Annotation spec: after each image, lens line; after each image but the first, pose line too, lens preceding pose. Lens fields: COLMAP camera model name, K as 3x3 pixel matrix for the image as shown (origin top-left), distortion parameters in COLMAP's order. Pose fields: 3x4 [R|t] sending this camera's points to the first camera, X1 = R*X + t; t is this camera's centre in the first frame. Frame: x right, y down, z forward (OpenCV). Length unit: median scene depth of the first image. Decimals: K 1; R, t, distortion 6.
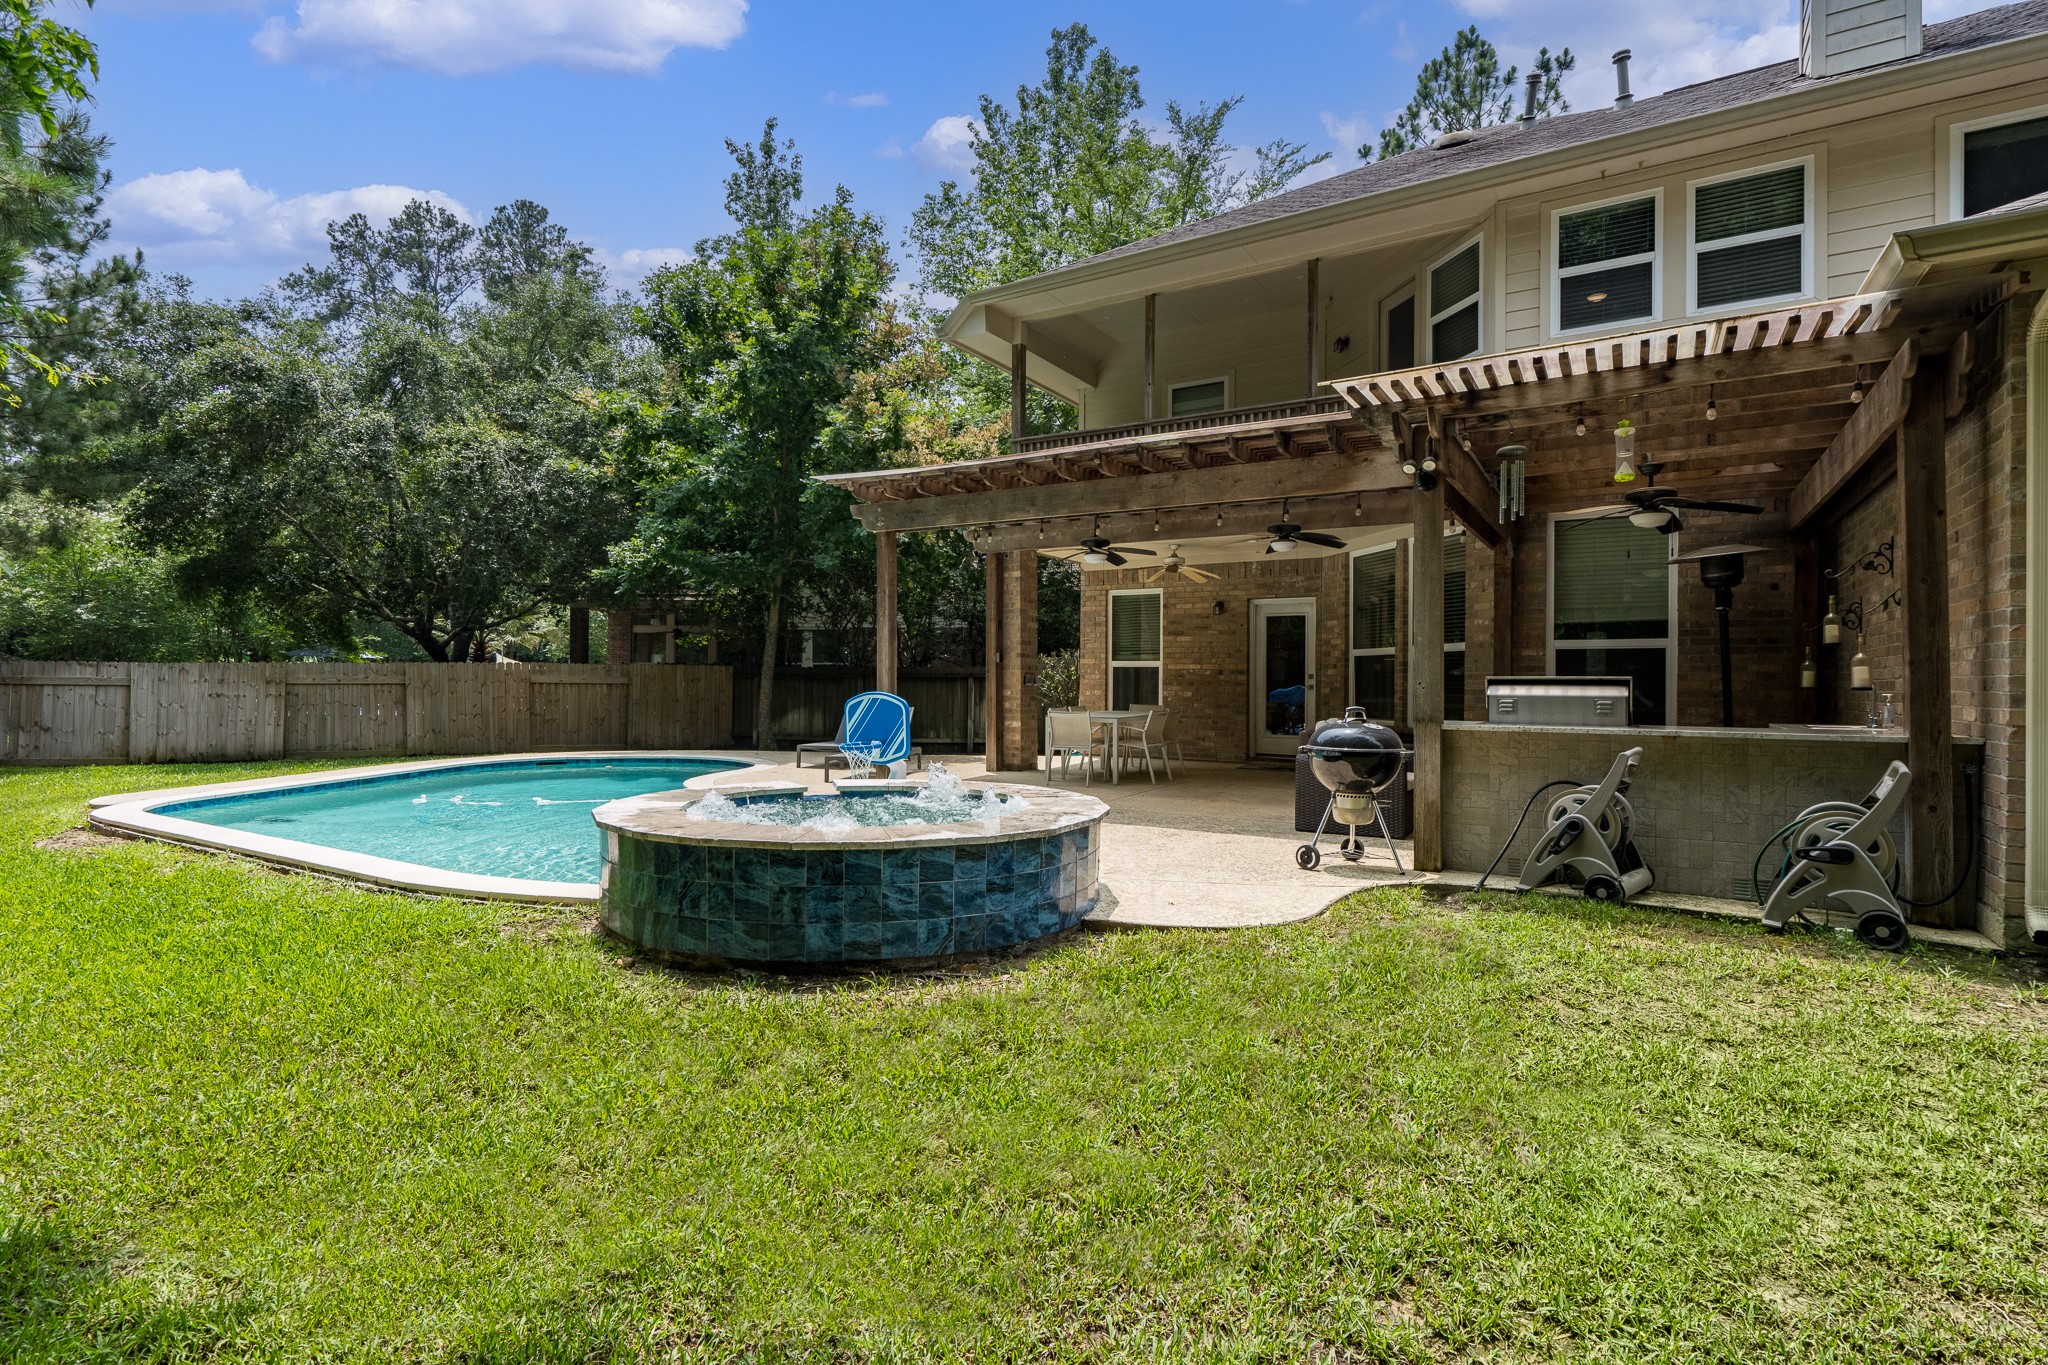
lens RADIAL K [[979.2, 0, 1024.9], [0, 979.2, 679.1], [0, 0, 1]] dist [0.001255, 0.000722]
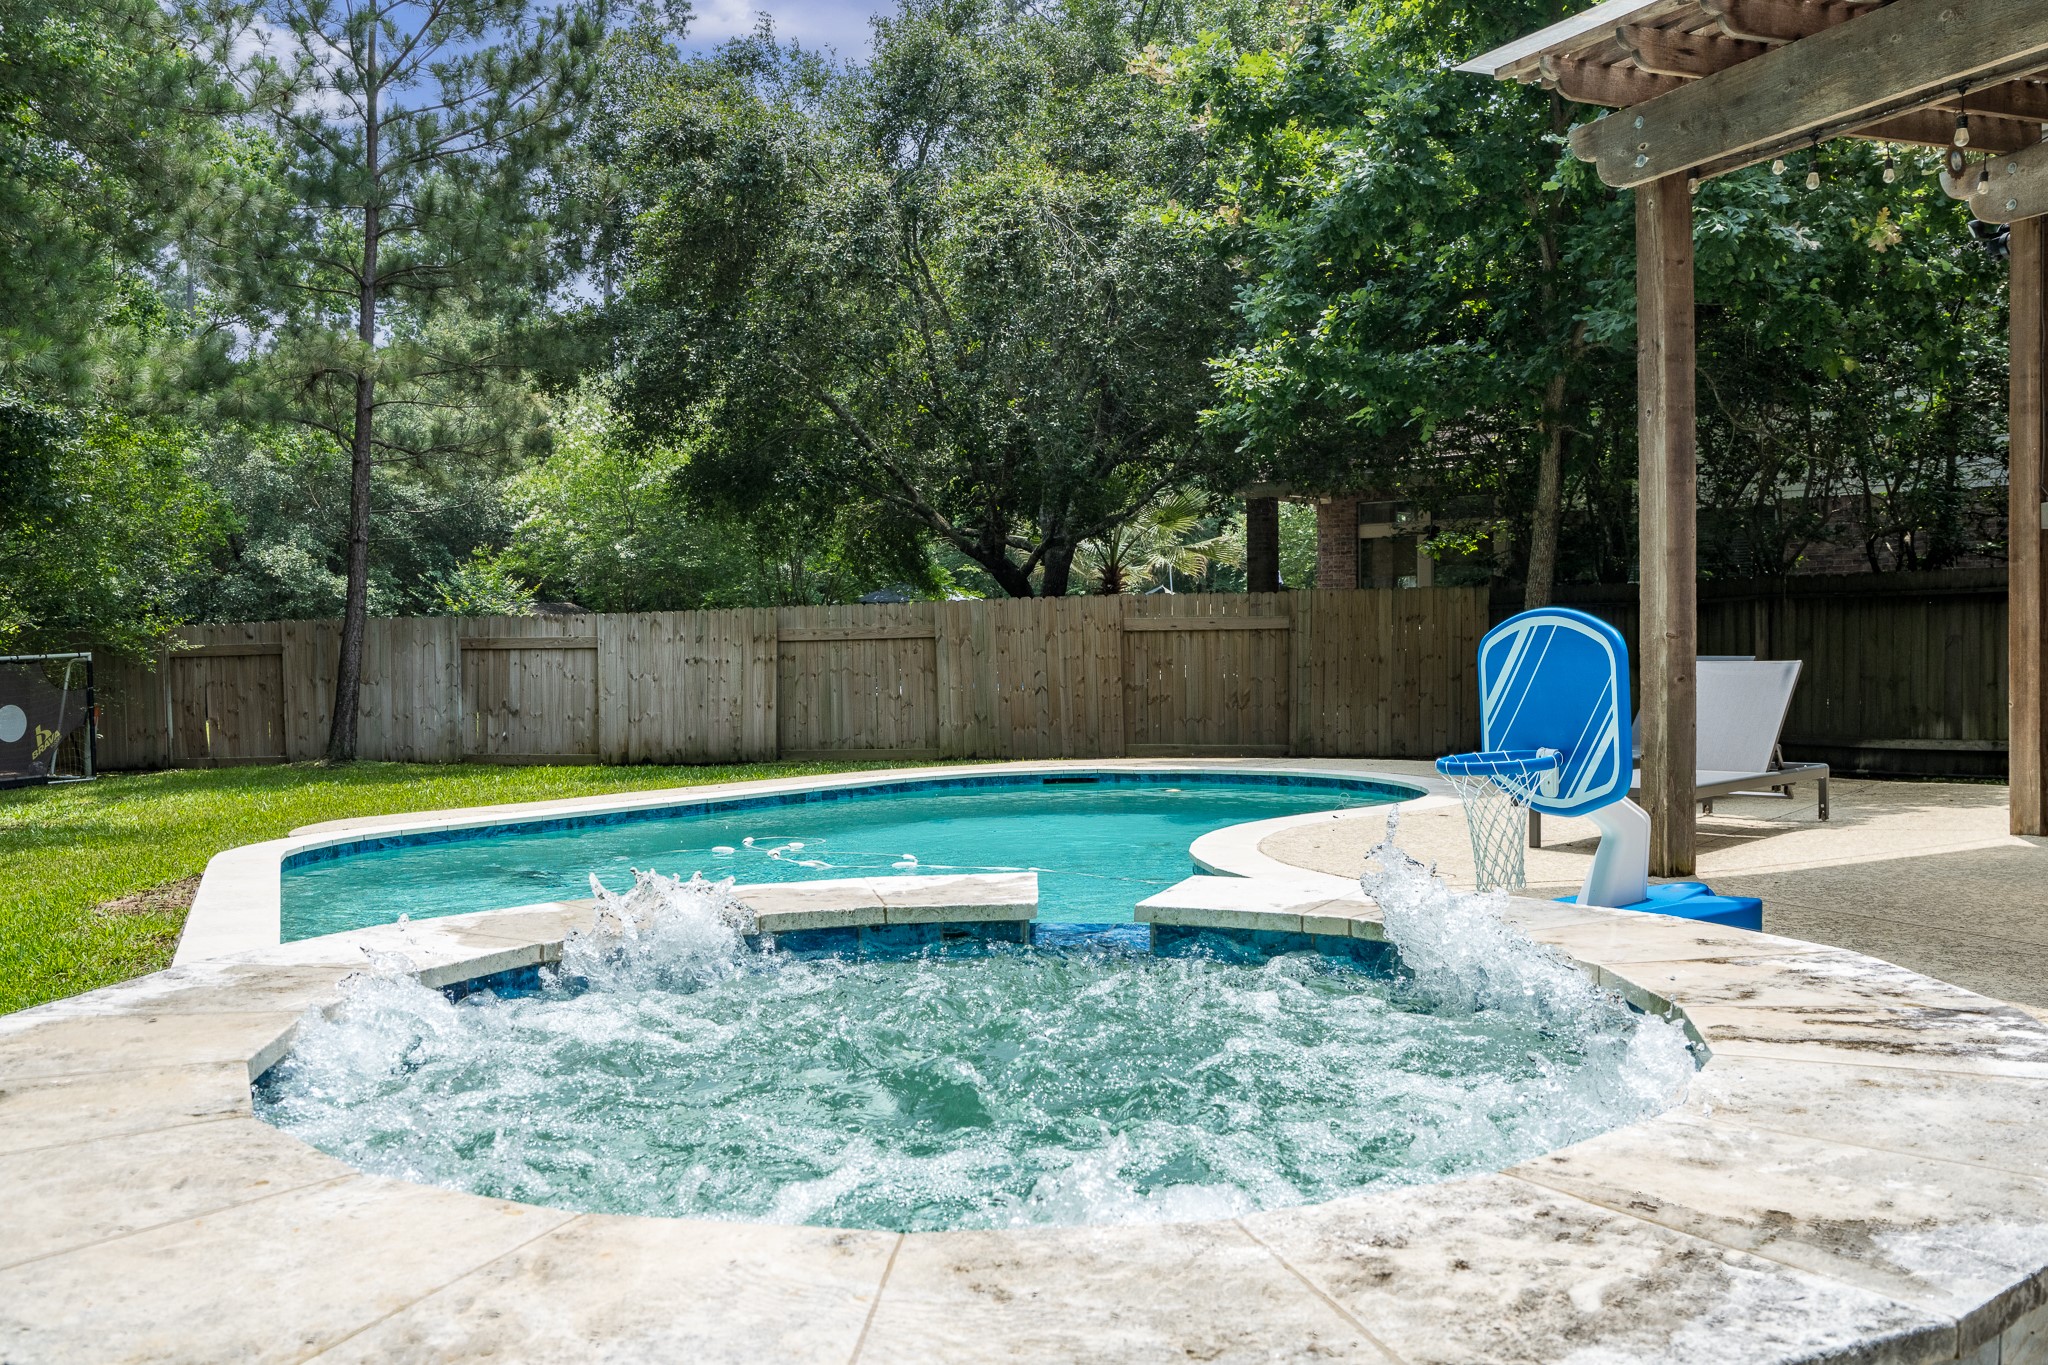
lens RADIAL K [[1763.2, 0, 1030.2], [0, 1763.2, 695.0], [0, 0, 1]] dist [0.002663, -0.001214]
pose [[0.817452, -0.004606, -0.575978, 0.025609], [0.027397, 0.999147, 0.030892, 0.008893], [0.575345, -0.041033, 0.816881, 0.173924]]
